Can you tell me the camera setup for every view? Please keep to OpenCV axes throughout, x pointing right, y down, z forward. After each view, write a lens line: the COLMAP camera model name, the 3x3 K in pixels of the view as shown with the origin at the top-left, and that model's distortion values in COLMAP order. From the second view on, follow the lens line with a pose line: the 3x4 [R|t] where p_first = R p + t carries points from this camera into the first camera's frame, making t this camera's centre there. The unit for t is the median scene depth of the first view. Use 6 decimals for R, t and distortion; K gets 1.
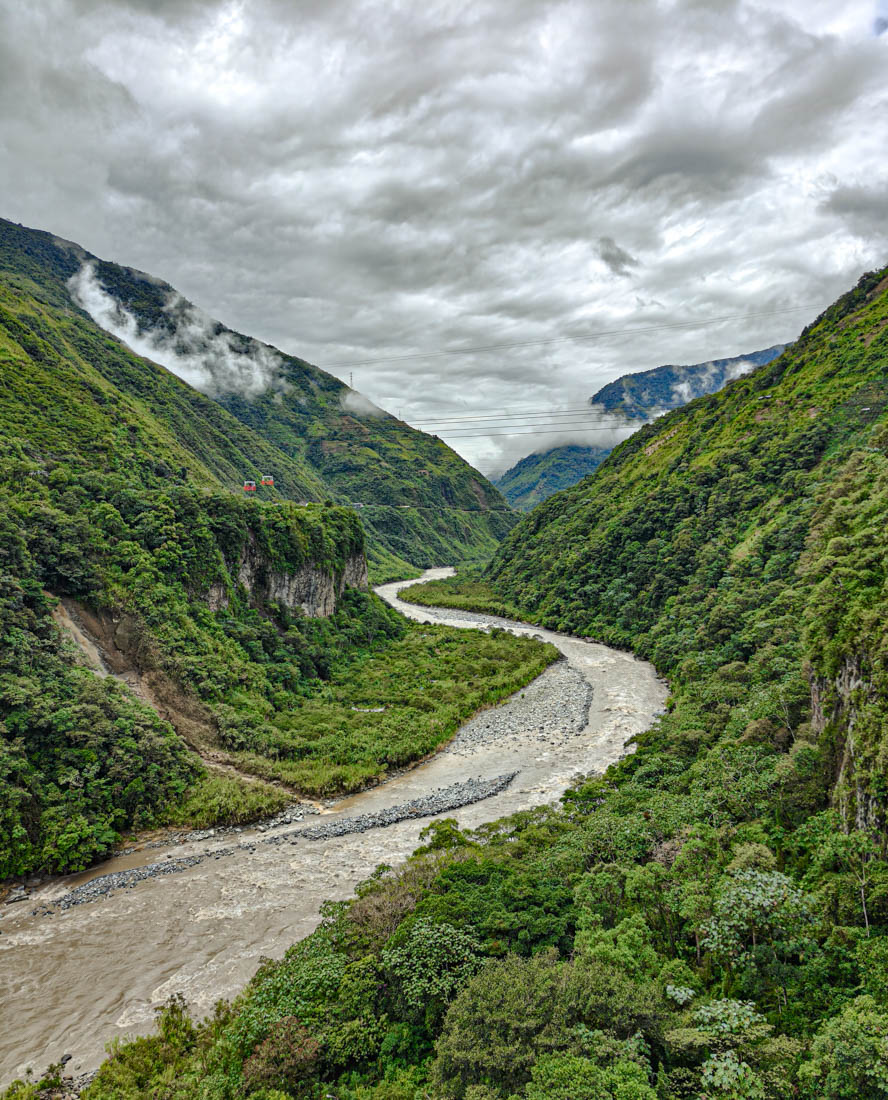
lens RADIAL K [[806.4, 0, 445.8], [0, 806.4, 593.8], [0, 0, 1]] dist [0.044148, -0.018628]
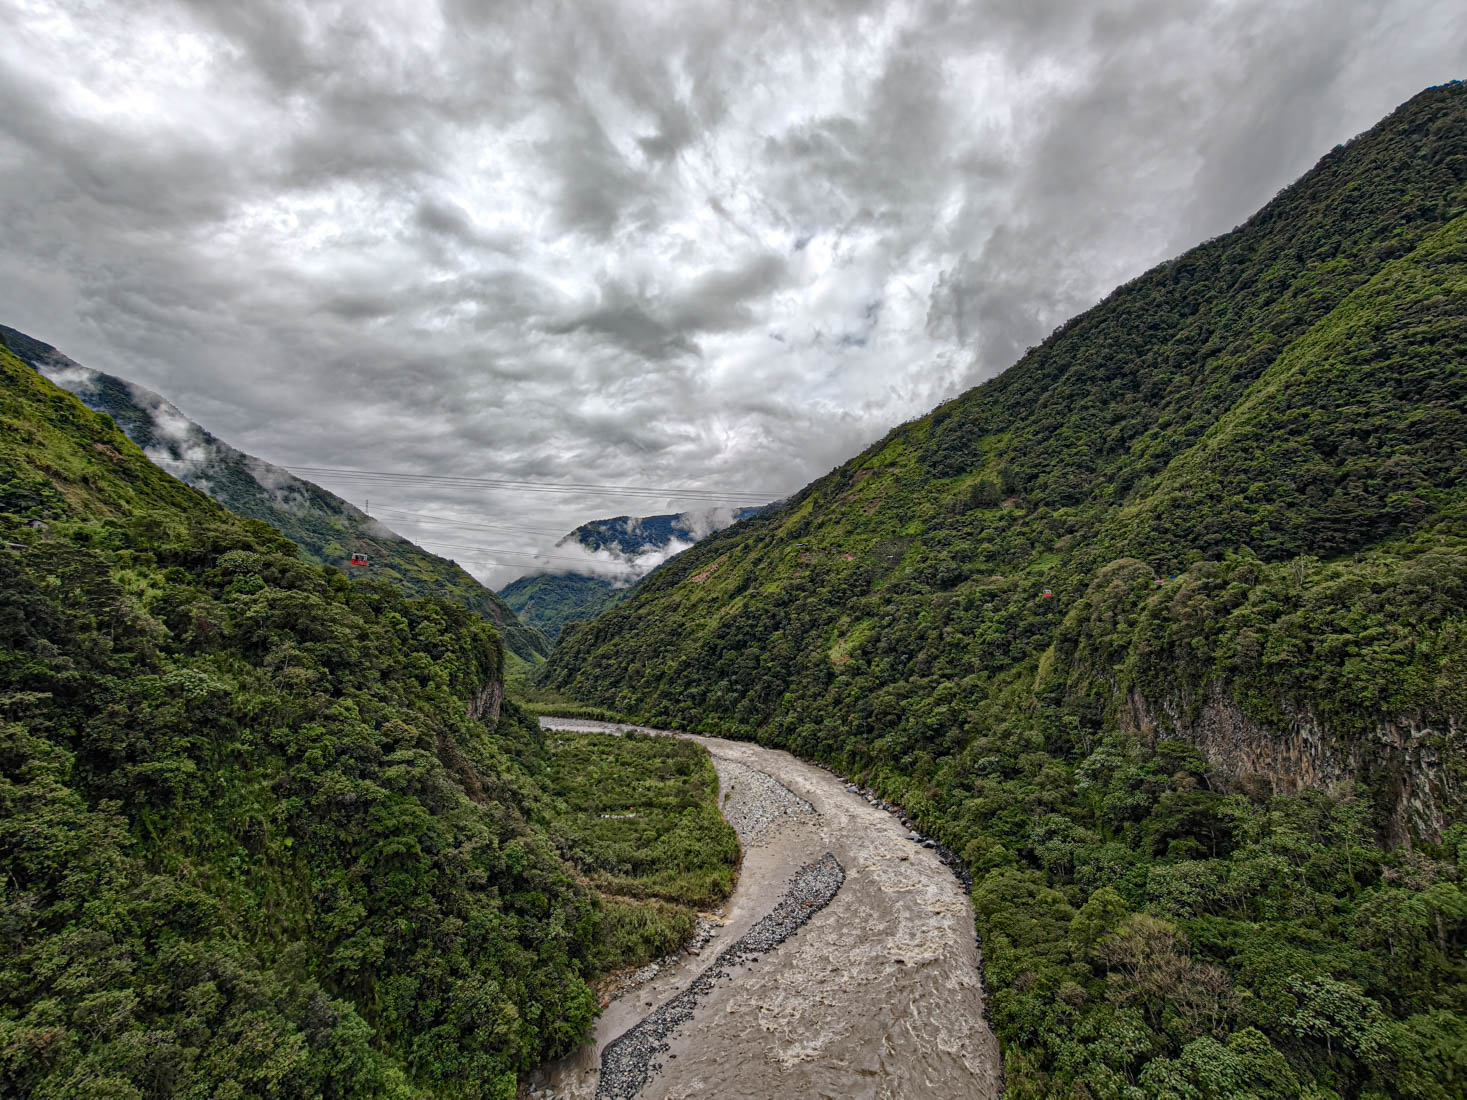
lens RADIAL K [[660.7, 0, 741.0], [0, 660.7, 557.2], [0, 0, 1]] dist [0.006350, 0.000994]
pose [[0.896802, 0.049889, 0.439611, -0.575356], [0.042941, 0.979117, -0.198712, -0.008069], [-0.440344, 0.197083, 0.875931, 0.214689]]
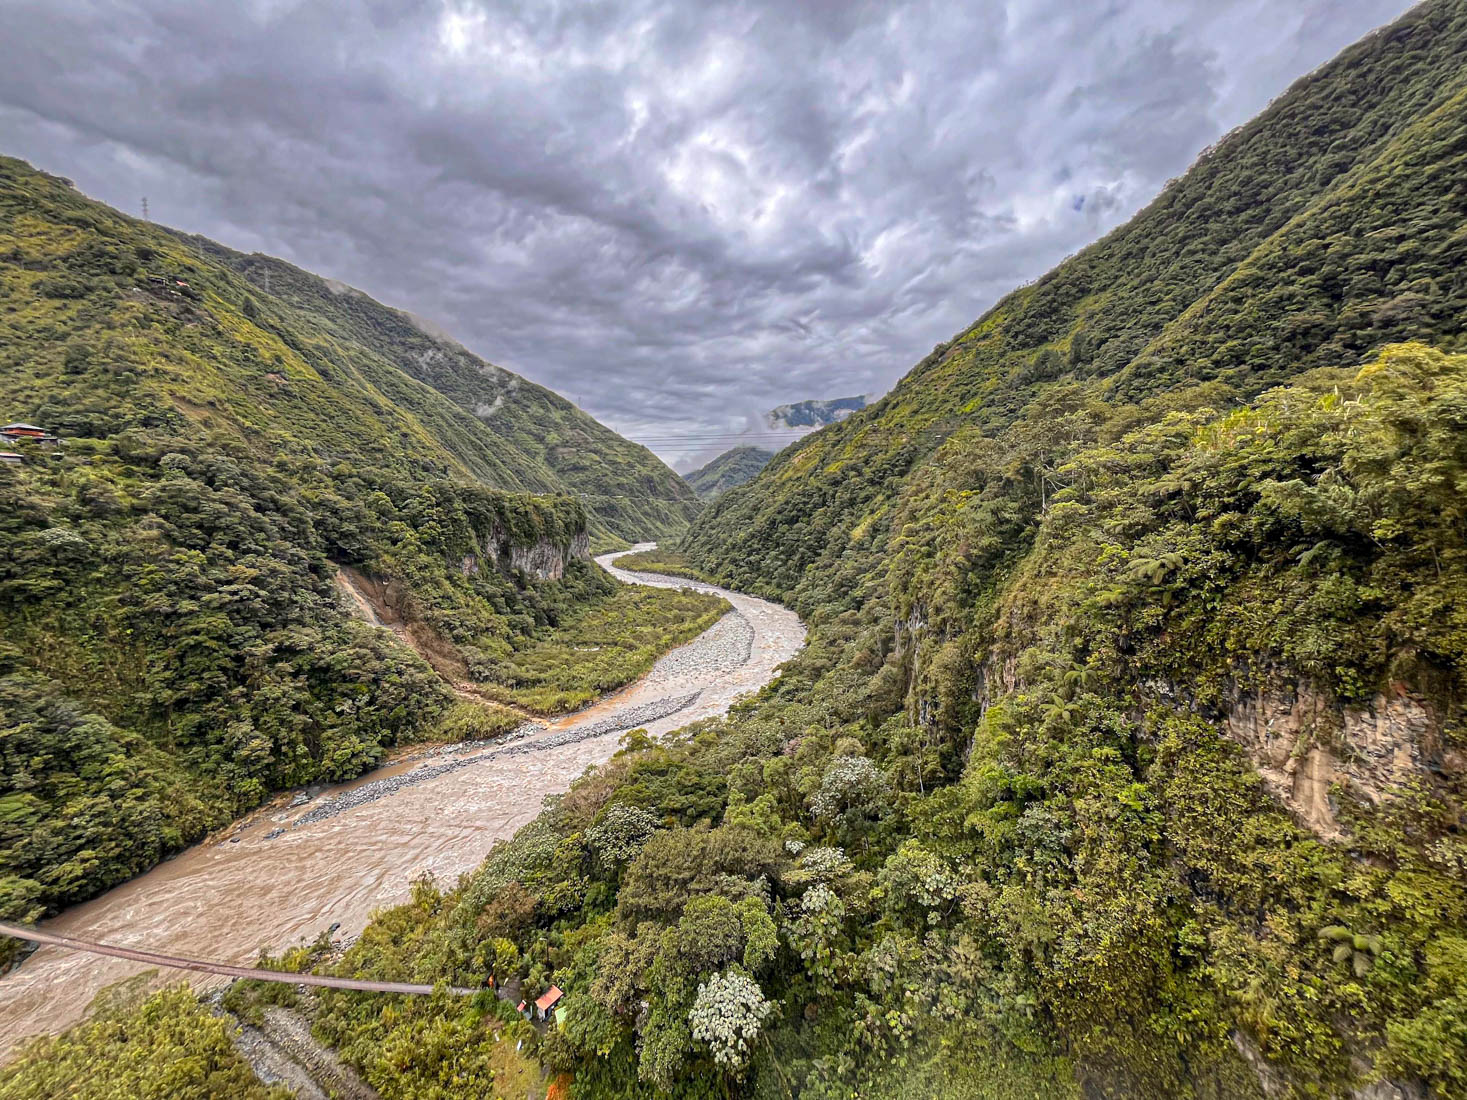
lens RADIAL K [[593.7, 0, 726.9], [0, 593.7, 551.8], [0, 0, 1]] dist [0.002094, -0.000019]
pose [[0.991994, 0.002985, 0.126248, 0.014292], [-0.000799, 0.999849, -0.017360, -0.001007], [-0.126281, 0.017121, 0.991847, -0.005620]]
